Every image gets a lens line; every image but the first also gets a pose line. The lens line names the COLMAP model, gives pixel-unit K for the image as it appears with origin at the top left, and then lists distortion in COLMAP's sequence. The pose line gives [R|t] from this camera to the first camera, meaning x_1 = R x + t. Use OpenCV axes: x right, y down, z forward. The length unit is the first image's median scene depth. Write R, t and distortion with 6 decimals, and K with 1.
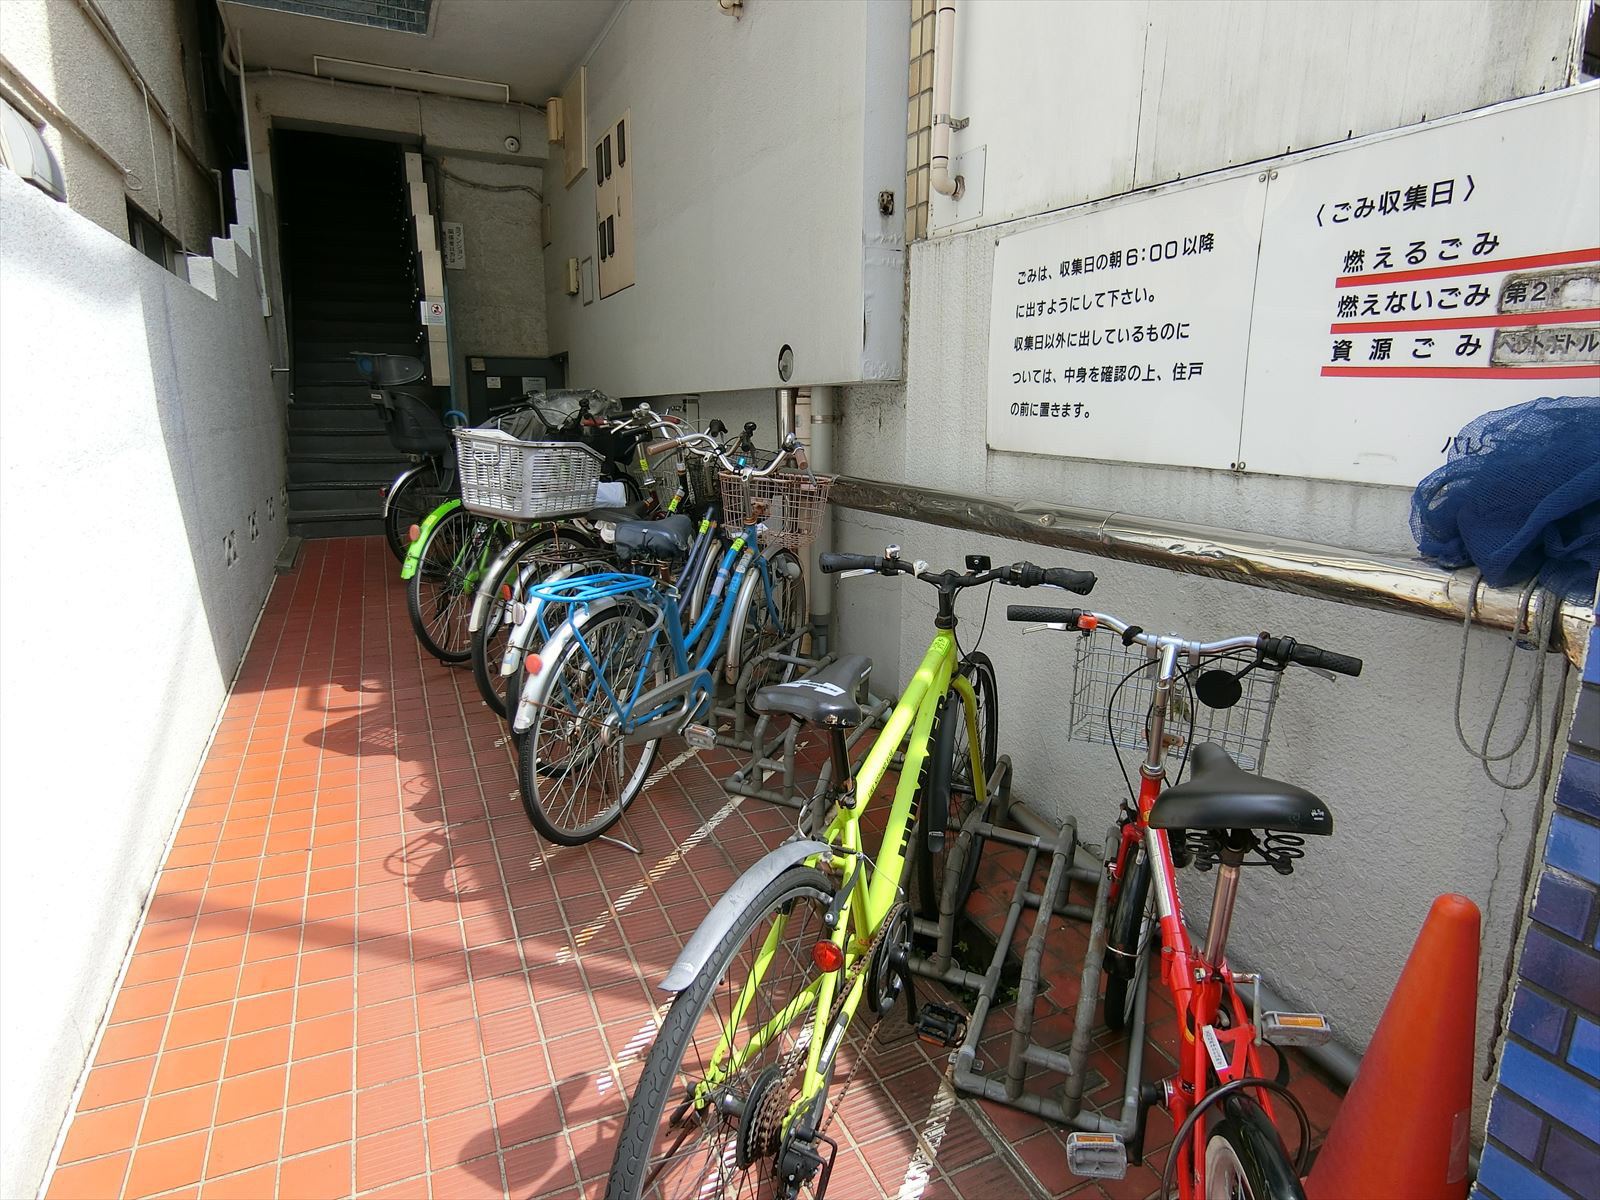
lens RADIAL K [[891.7, 0, 799.4], [0, 891.7, 604.7], [0, 0, 1]] dist [-0.015432, -0.001283]
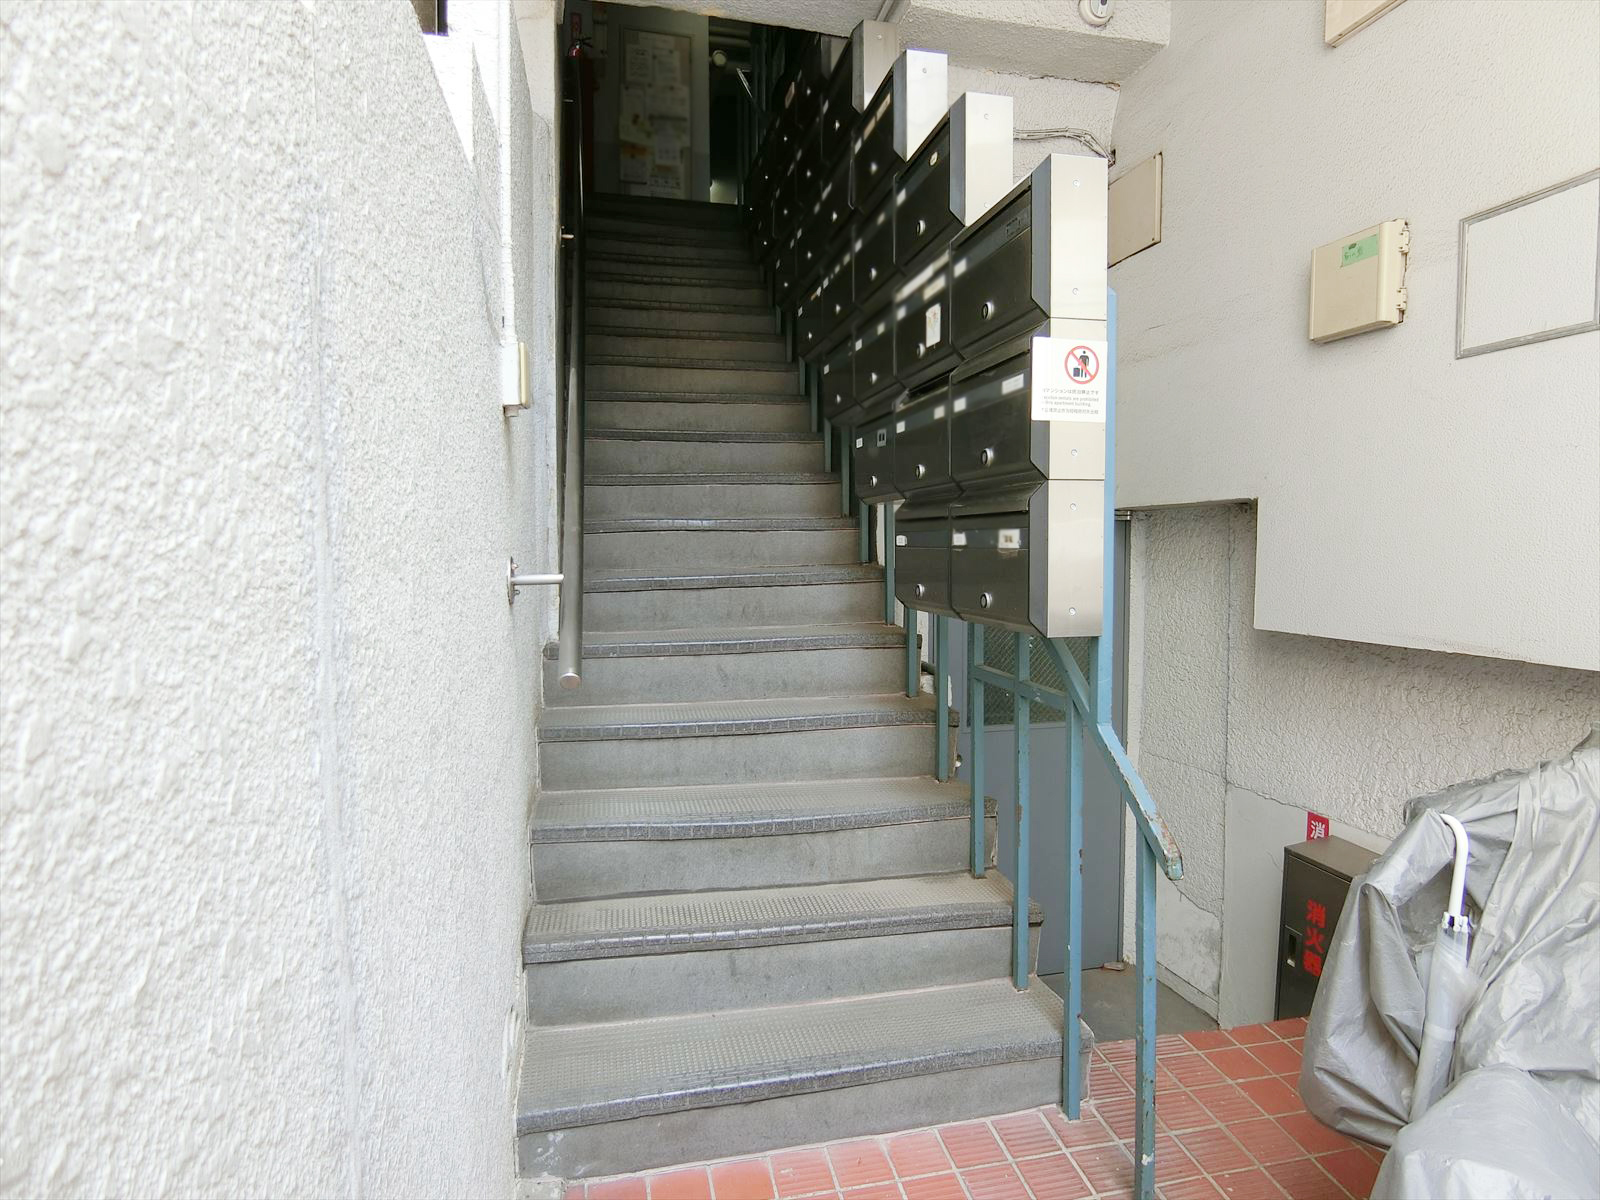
lens RADIAL K [[891.7, 0, 794.1], [0, 891.7, 597.7], [0, 0, 1]] dist [-0.015432, -0.001283]
pose [[0.974273, 0.006417, -0.225278, -0.297025], [-0.041287, 0.987760, -0.150420, -0.149018], [0.221556, 0.155852, 0.962613, 0.500205]]
